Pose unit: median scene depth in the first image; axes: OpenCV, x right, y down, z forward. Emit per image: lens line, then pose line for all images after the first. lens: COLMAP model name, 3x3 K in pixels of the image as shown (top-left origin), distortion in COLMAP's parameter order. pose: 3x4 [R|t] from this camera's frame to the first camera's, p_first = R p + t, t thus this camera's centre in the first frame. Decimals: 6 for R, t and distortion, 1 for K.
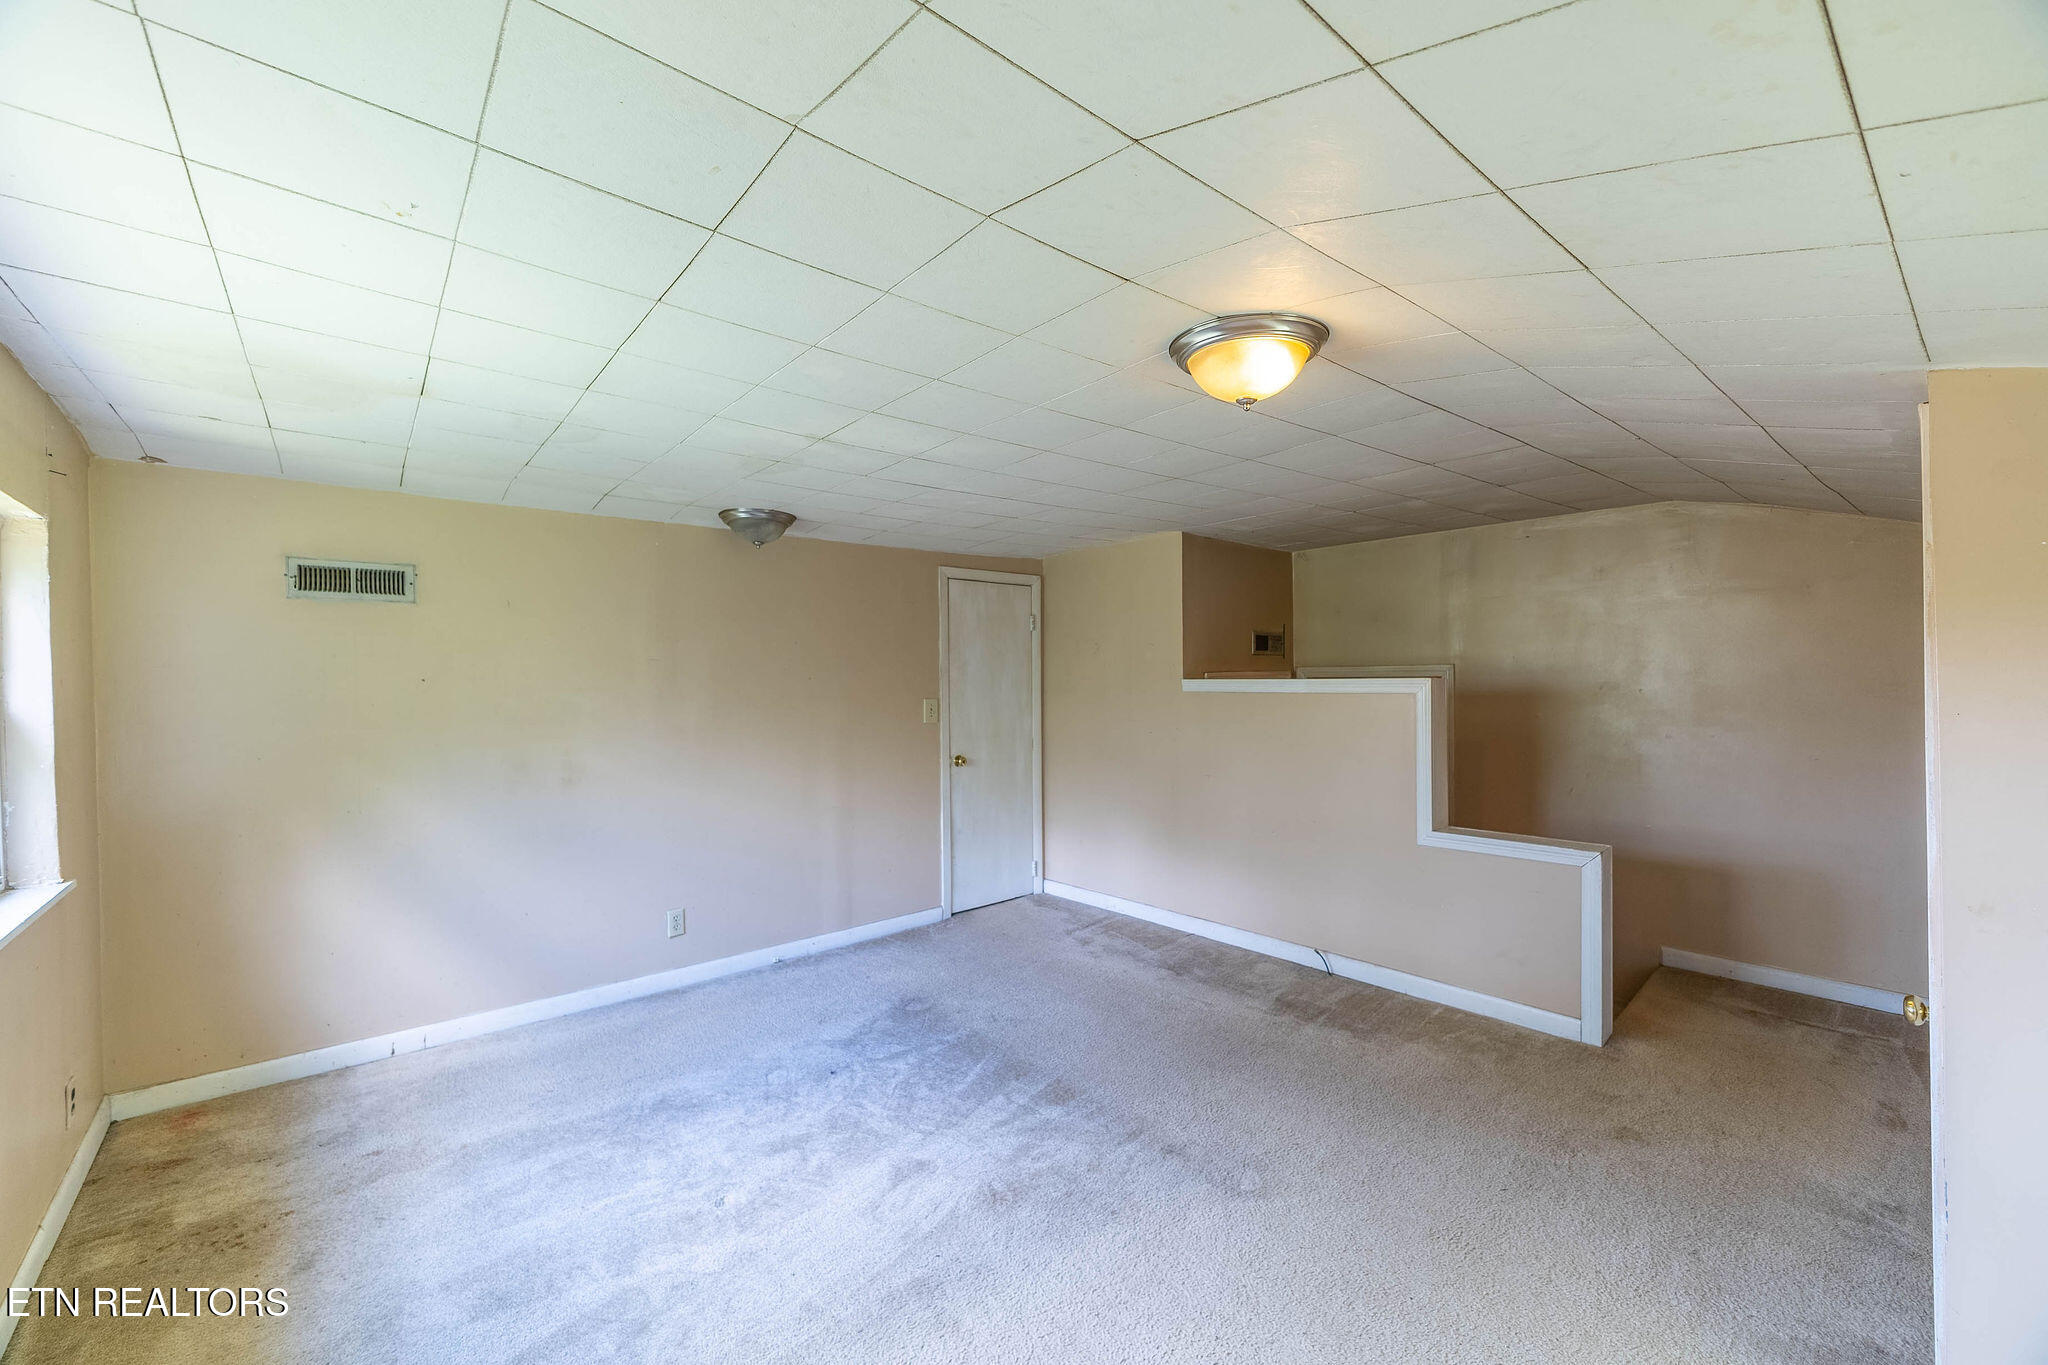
lens RADIAL K [[803.8, 0, 1023.3], [0, 803.8, 679.1], [0, 0, 1]] dist [0.007331, -0.002032]
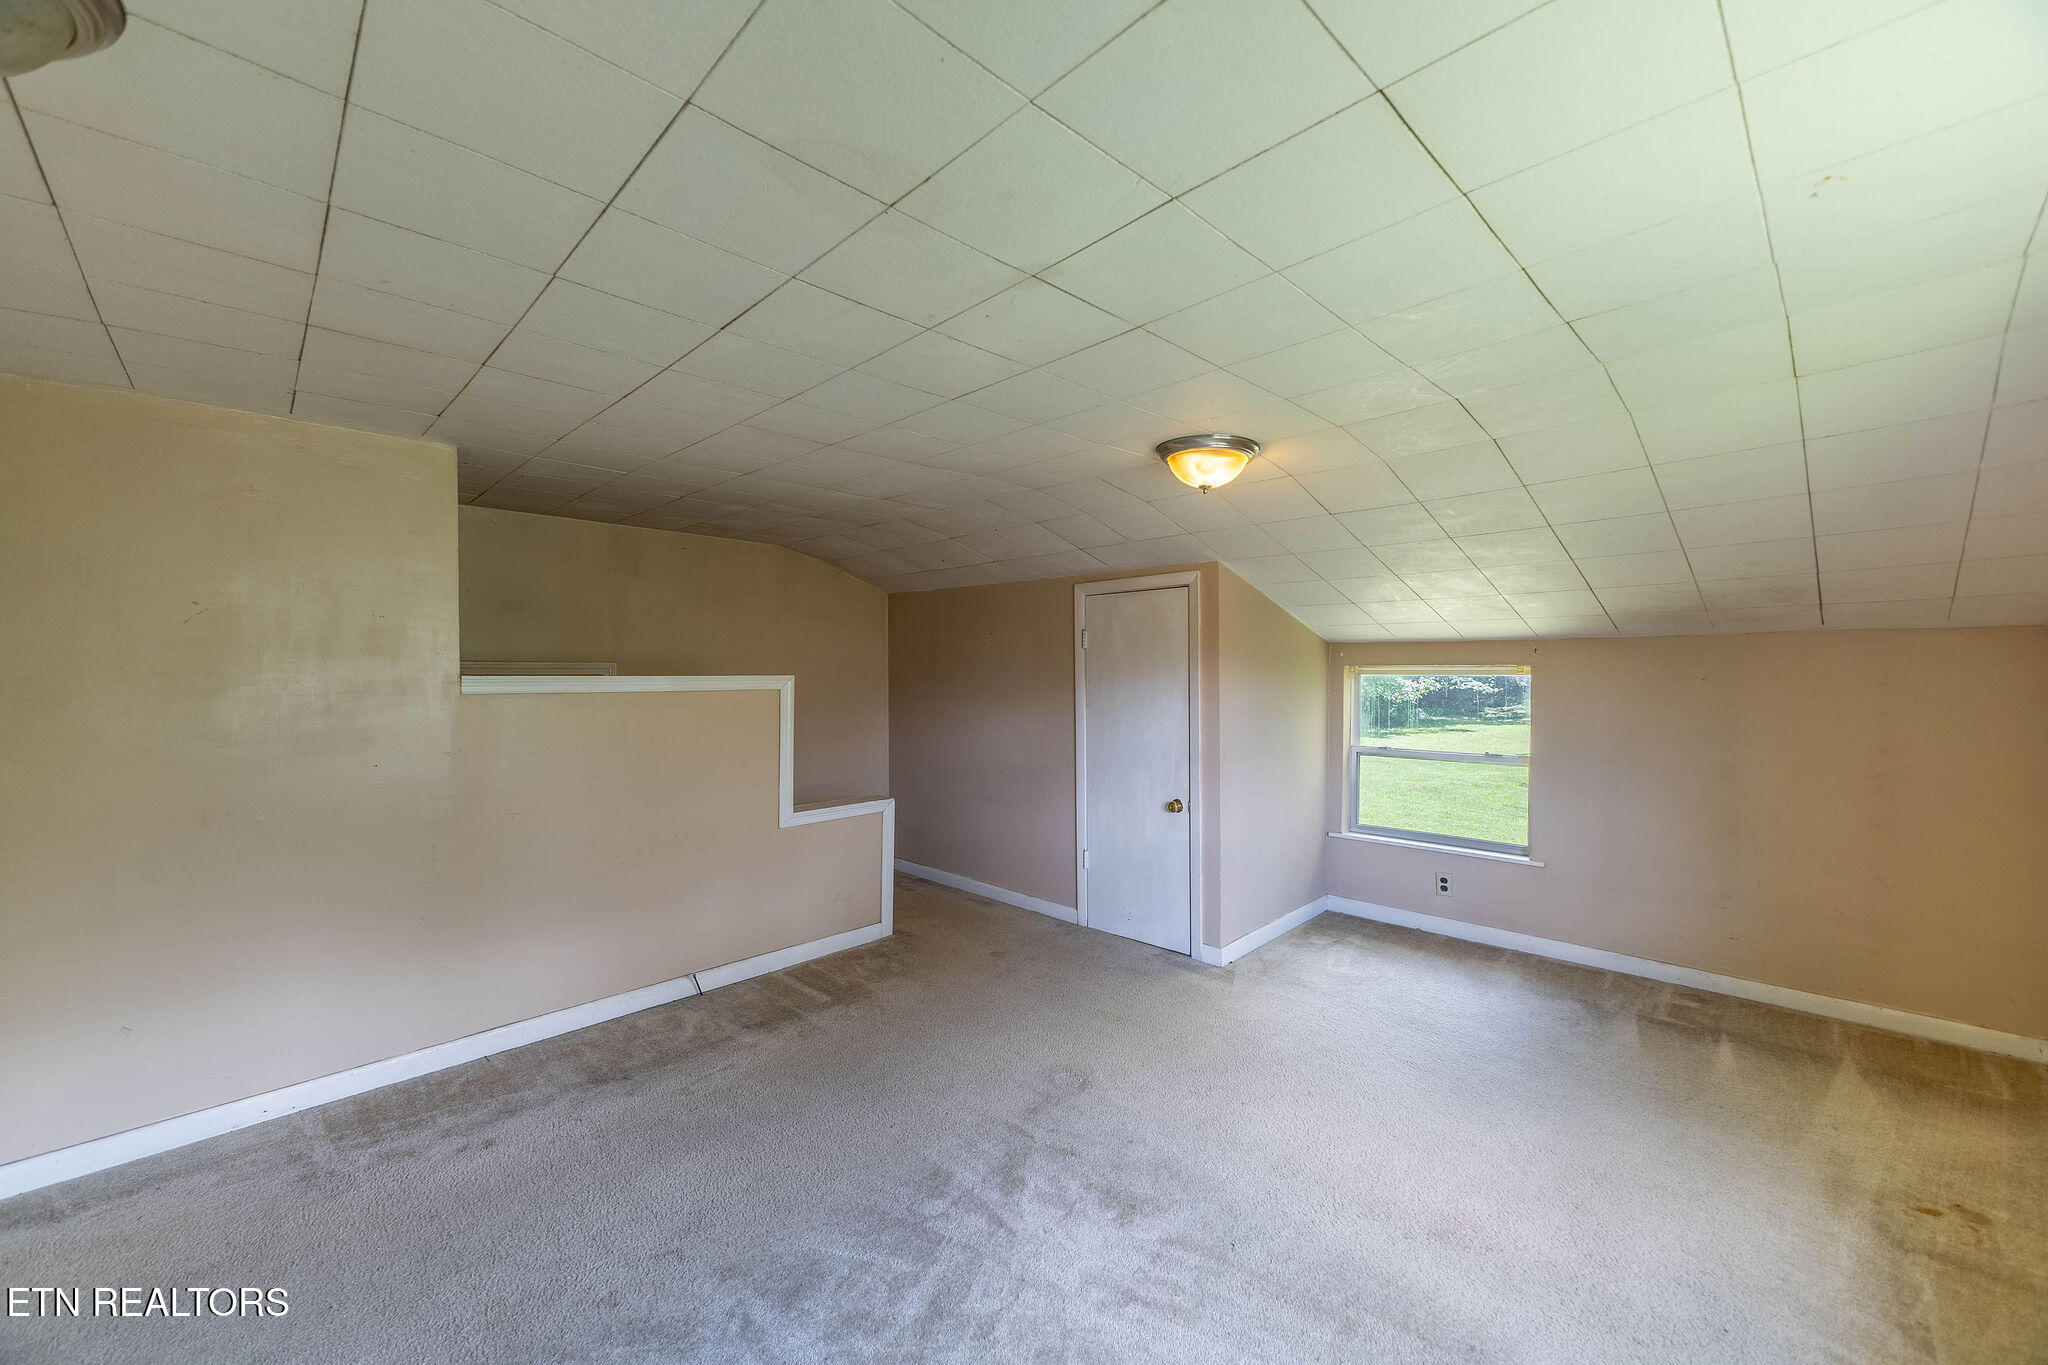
lens RADIAL K [[803.8, 0, 1021.0], [0, 803.8, 677.1], [0, 0, 1]] dist [0.007331, -0.002032]
pose [[-0.089944, 0.007560, 0.995918, -0.560990], [0.003078, 0.999969, -0.007313, 0.009668], [-0.995942, 0.002407, -0.089965, 0.698337]]
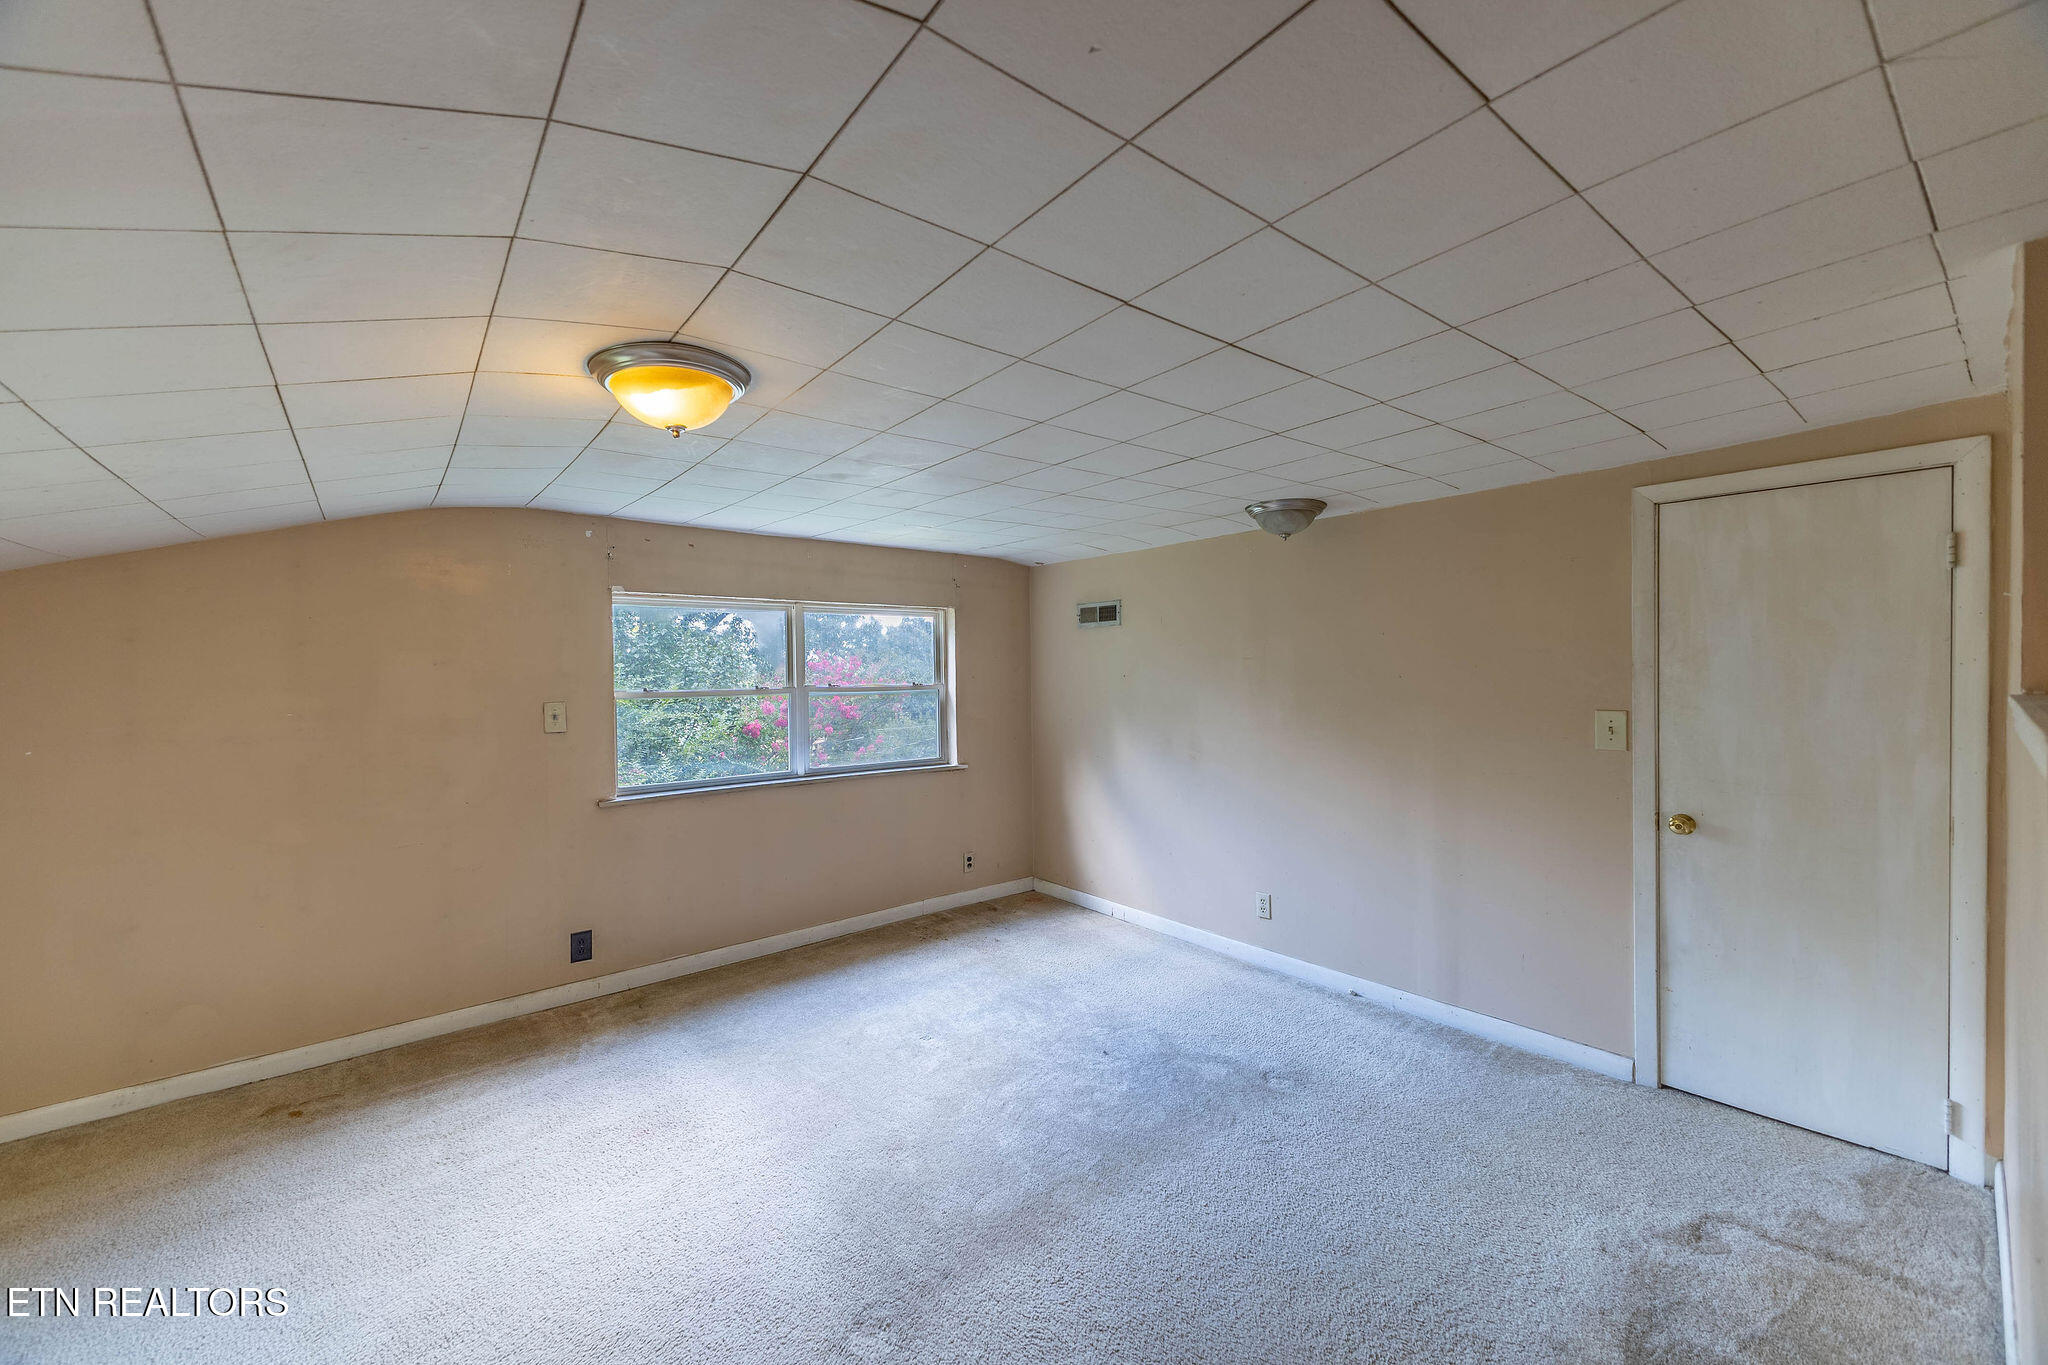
lens RADIAL K [[803.8, 0, 1027.5], [0, 803.8, 682.6], [0, 0, 1]] dist [0.007331, -0.002032]
pose [[-0.010761, 0.023179, -0.999673, 0.610348], [0.006678, 0.999711, 0.023108, -0.017863], [0.999920, -0.006427, -0.010912, 0.681758]]
